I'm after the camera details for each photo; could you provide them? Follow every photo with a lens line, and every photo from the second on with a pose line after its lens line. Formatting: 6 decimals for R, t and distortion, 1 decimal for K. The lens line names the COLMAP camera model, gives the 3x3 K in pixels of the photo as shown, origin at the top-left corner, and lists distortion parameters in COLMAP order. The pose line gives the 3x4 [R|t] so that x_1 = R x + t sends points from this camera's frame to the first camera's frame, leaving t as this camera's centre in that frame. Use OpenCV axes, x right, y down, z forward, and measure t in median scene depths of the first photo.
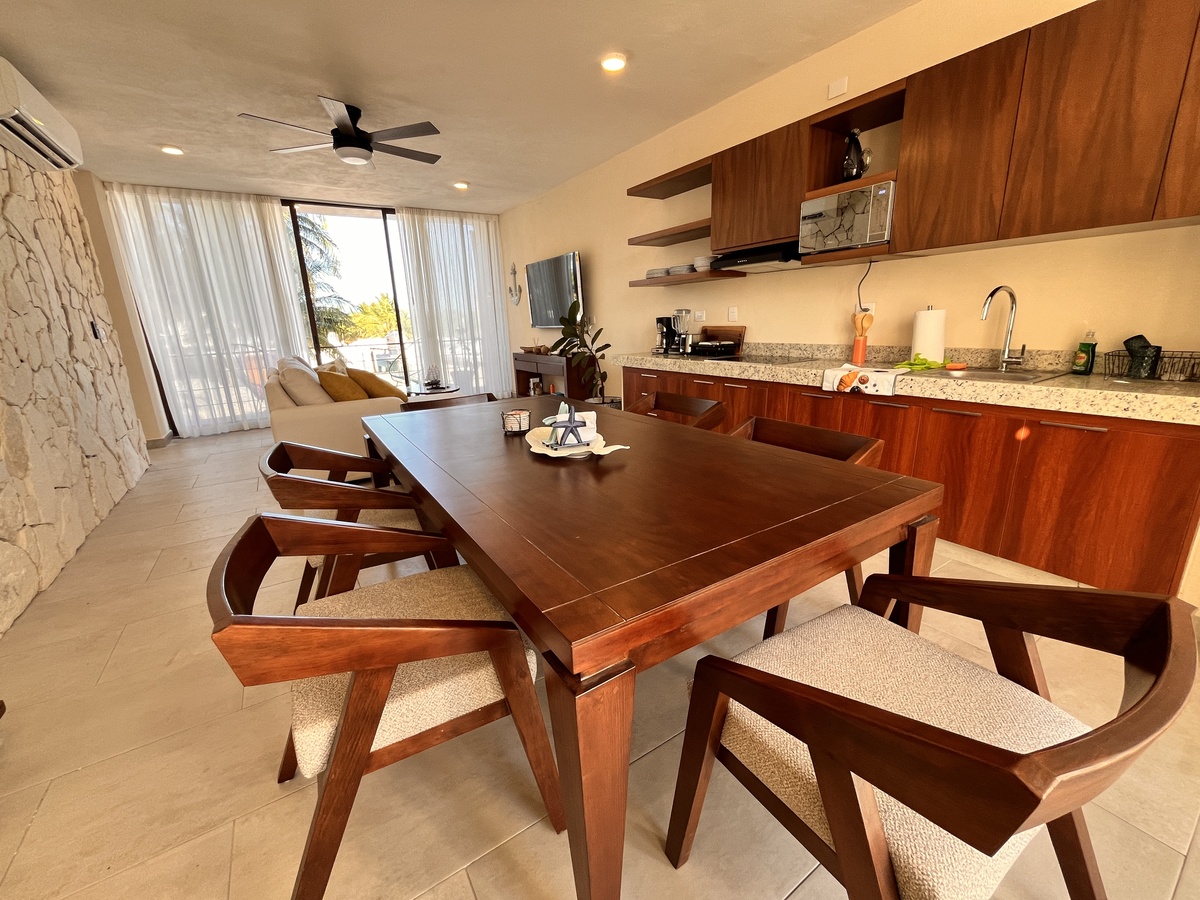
lens RADIAL K [[484.9, 0, 597.4], [0, 484.9, 450.3], [0, 0, 1]] dist [-0.003341, 0.000341]
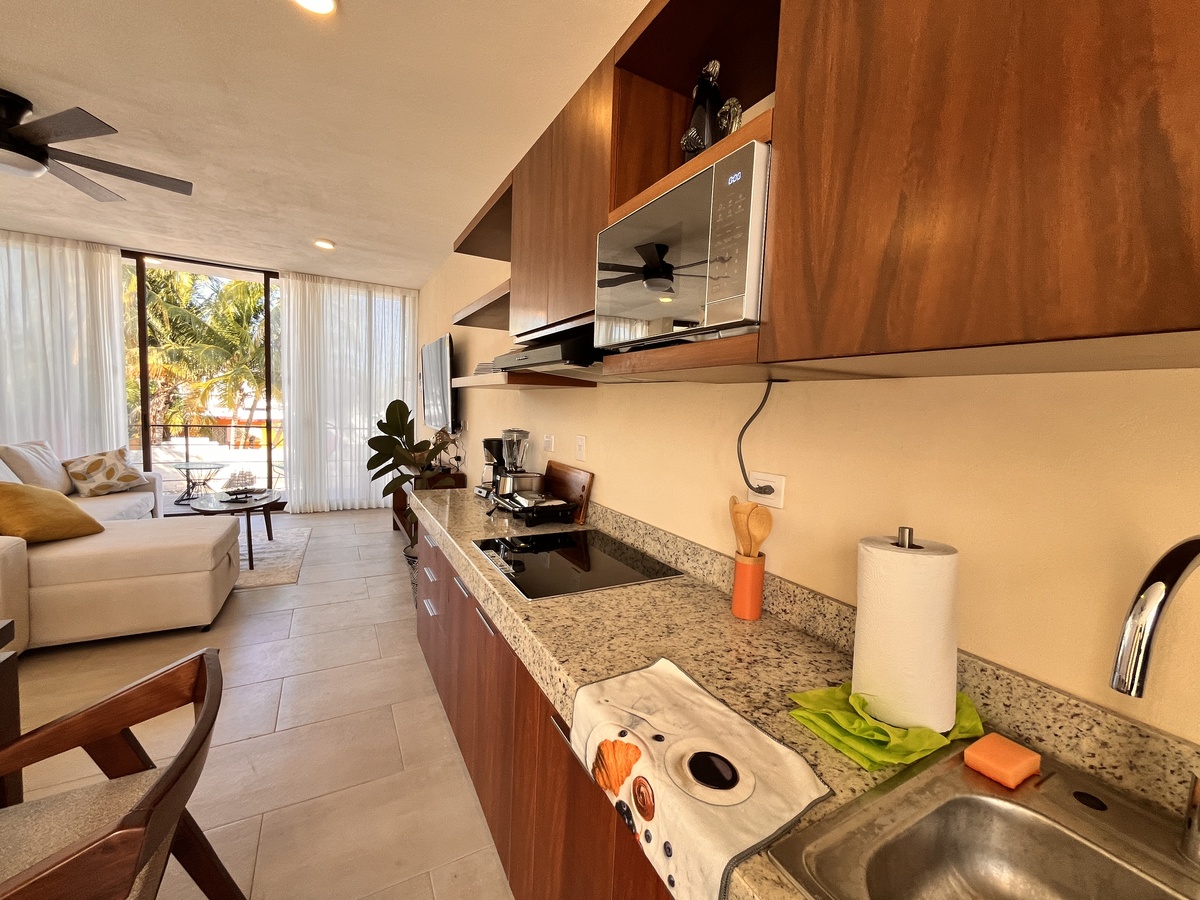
lens RADIAL K [[484.9, 0, 597.1], [0, 484.9, 450.4], [0, 0, 1]] dist [-0.003341, 0.000341]
pose [[0.994221, 0.084399, -0.066338, 0.351875], [-0.094703, 0.980569, -0.171801, -0.192282], [0.050549, 0.177091, 0.982896, 0.468193]]
